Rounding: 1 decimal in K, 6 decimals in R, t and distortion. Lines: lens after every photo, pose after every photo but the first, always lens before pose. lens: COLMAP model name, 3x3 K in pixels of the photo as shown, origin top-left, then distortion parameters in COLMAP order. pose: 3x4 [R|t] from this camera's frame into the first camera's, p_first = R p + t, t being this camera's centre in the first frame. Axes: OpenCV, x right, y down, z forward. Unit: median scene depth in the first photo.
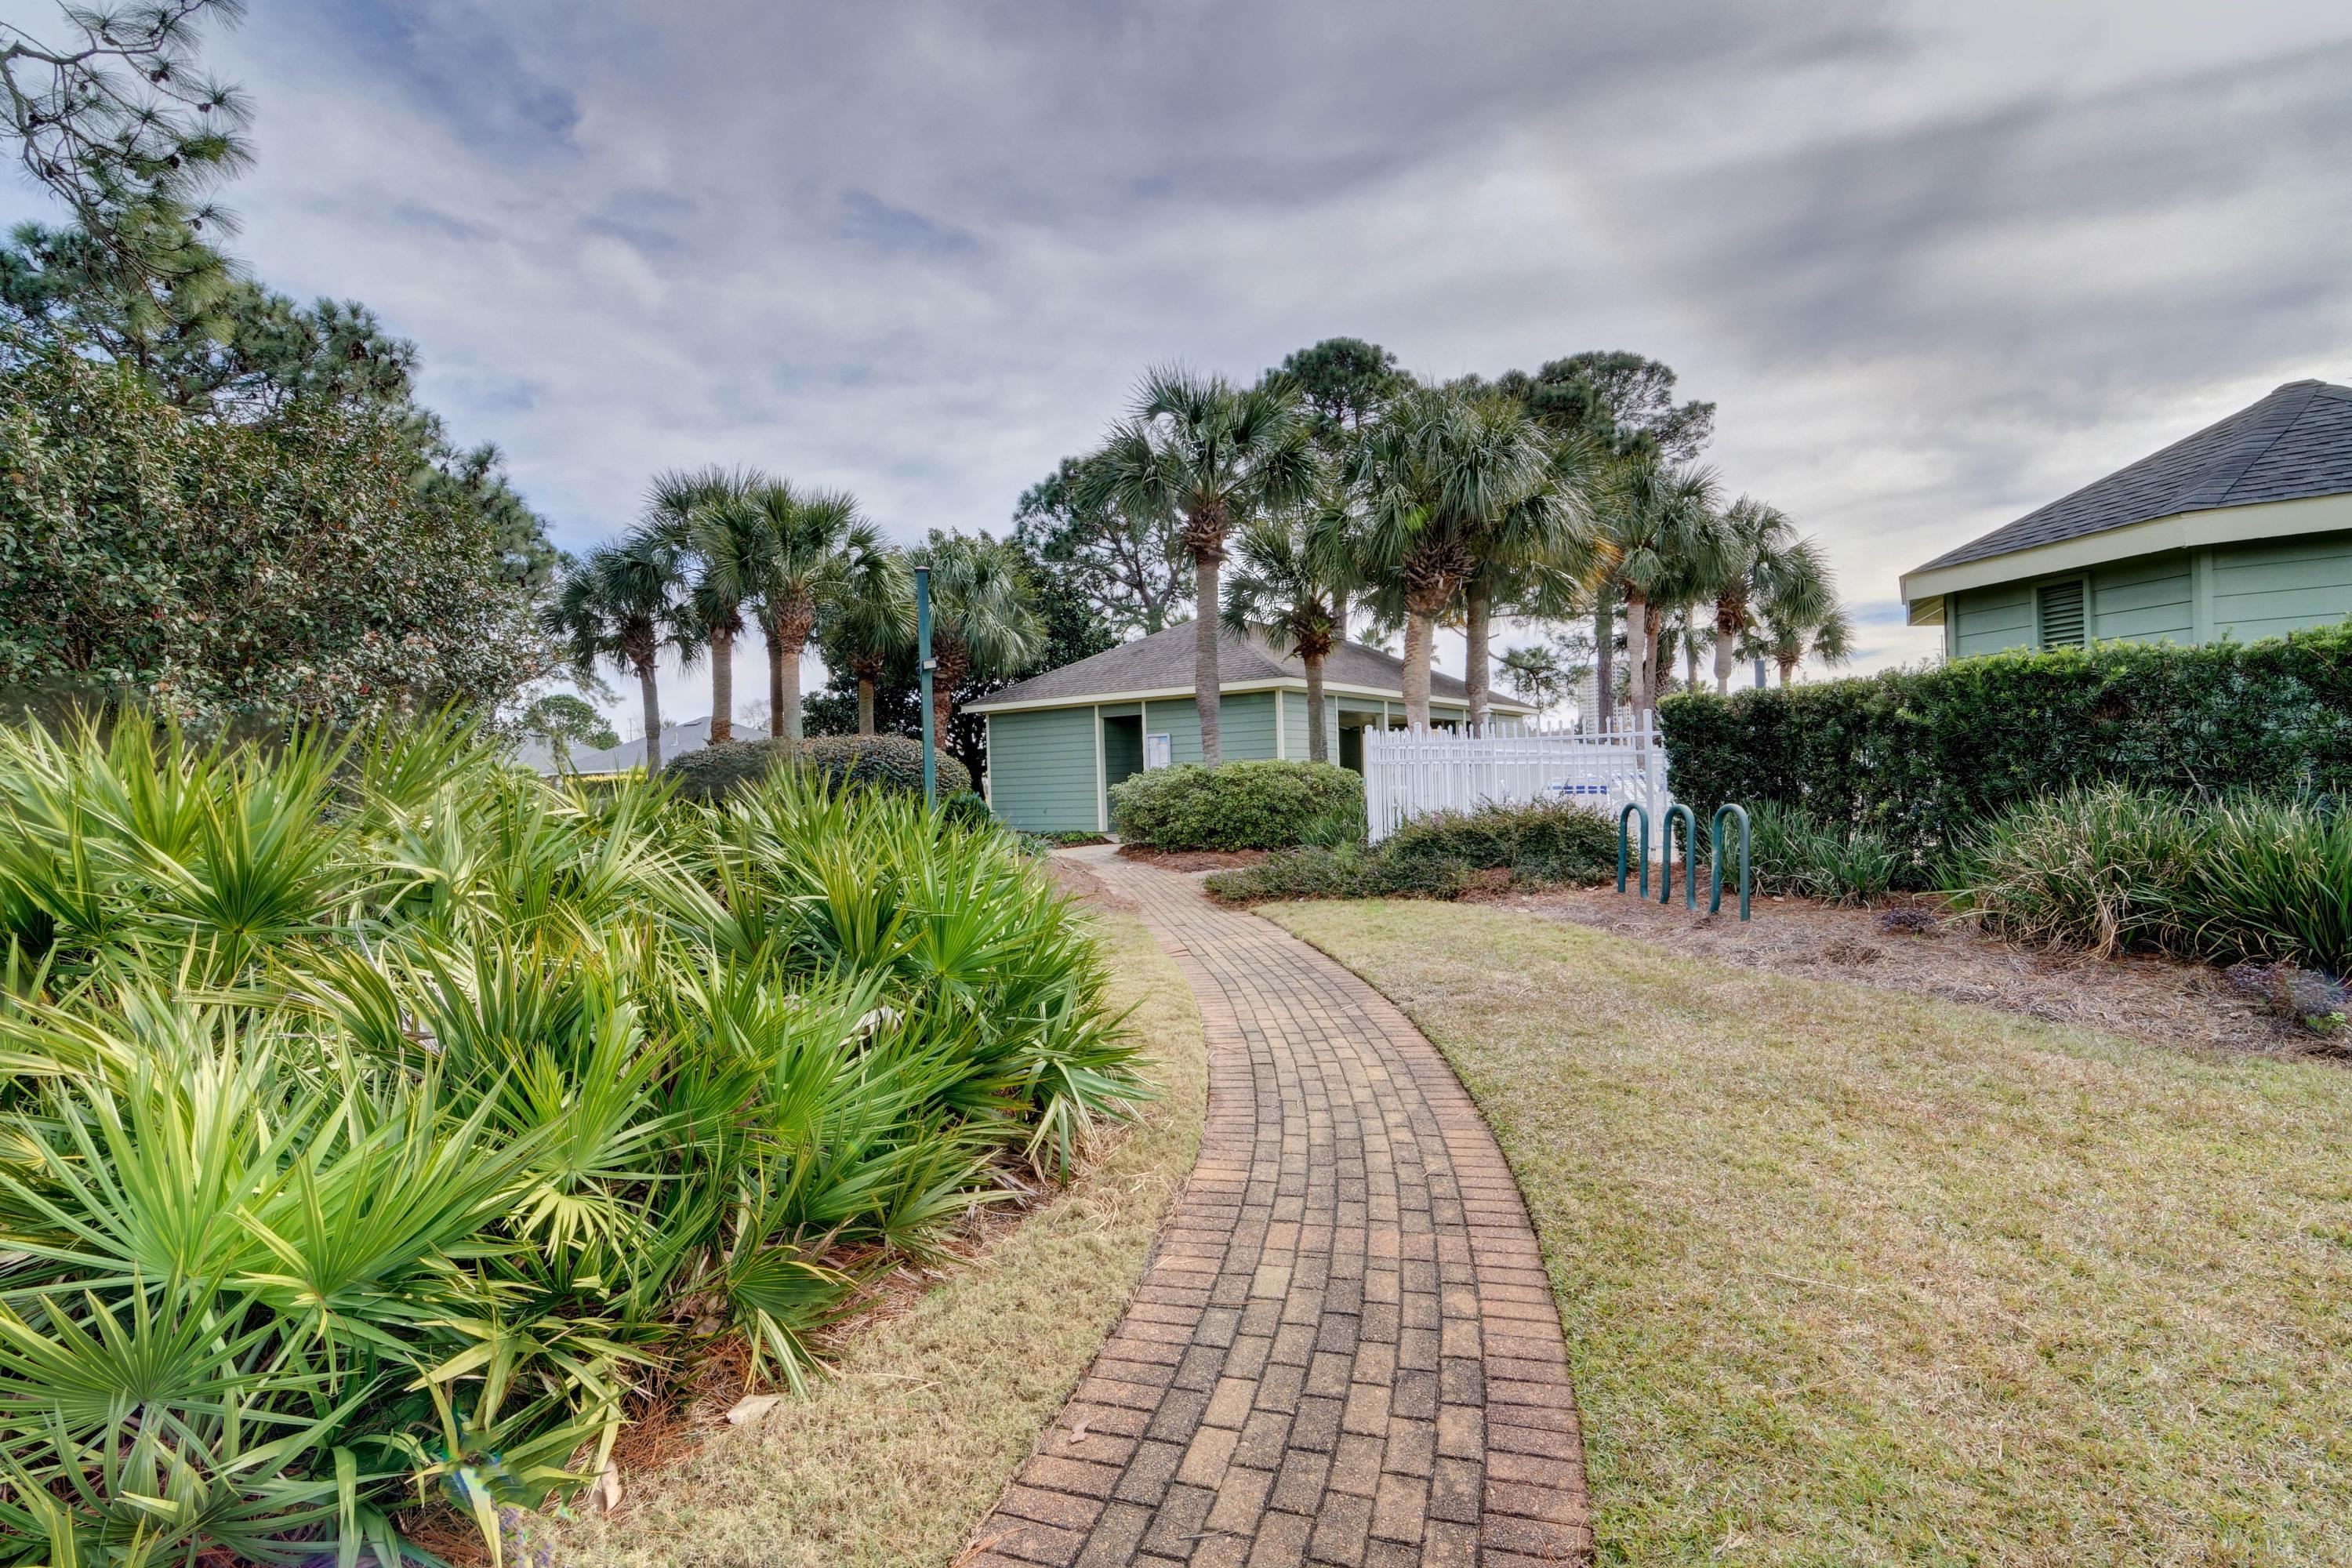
lens RADIAL K [[1122.3, 0, 1183.1], [0, 1122.3, 784.0], [0, 0, 1]] dist [0.006924, -0.001176]
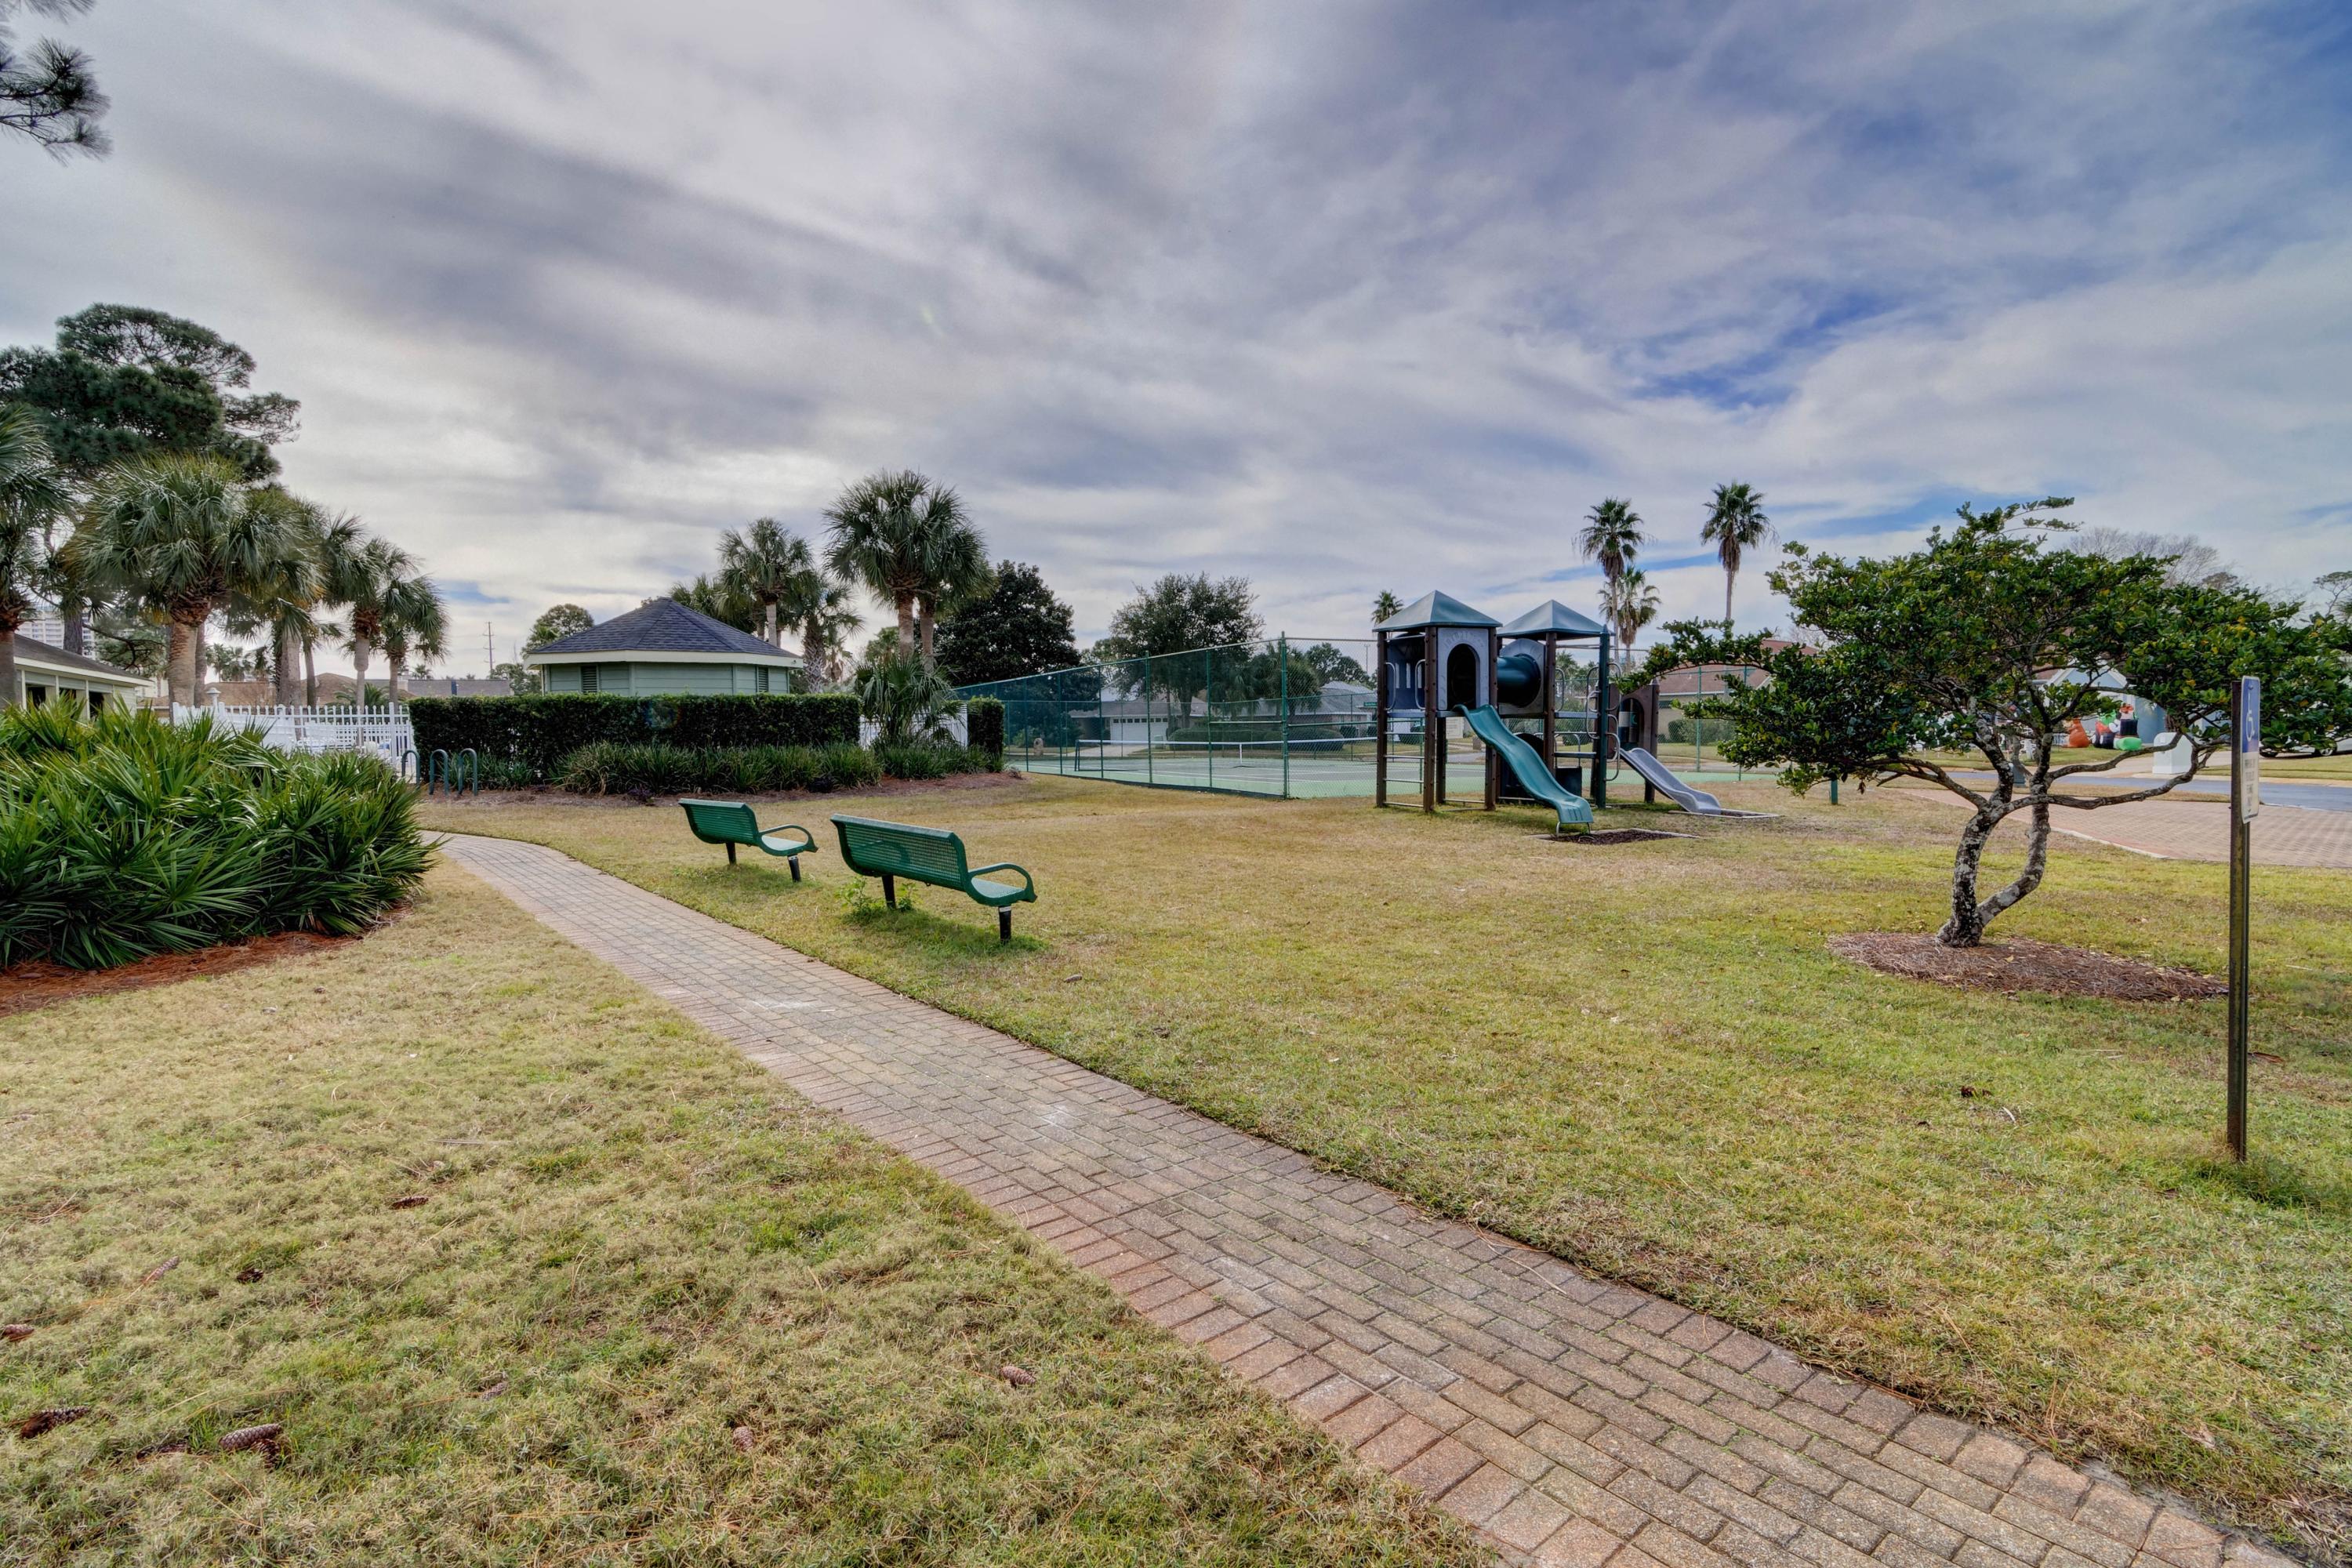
lens RADIAL K [[1122.3, 0, 1183.1], [0, 1122.3, 784.0], [0, 0, 1]] dist [0.006924, -0.001176]
pose [[0.411456, -0.016726, 0.911276, -1.049576], [0.000844, 0.999838, 0.017970, 0.051234], [-0.911429, -0.006625, 0.411404, -1.349545]]
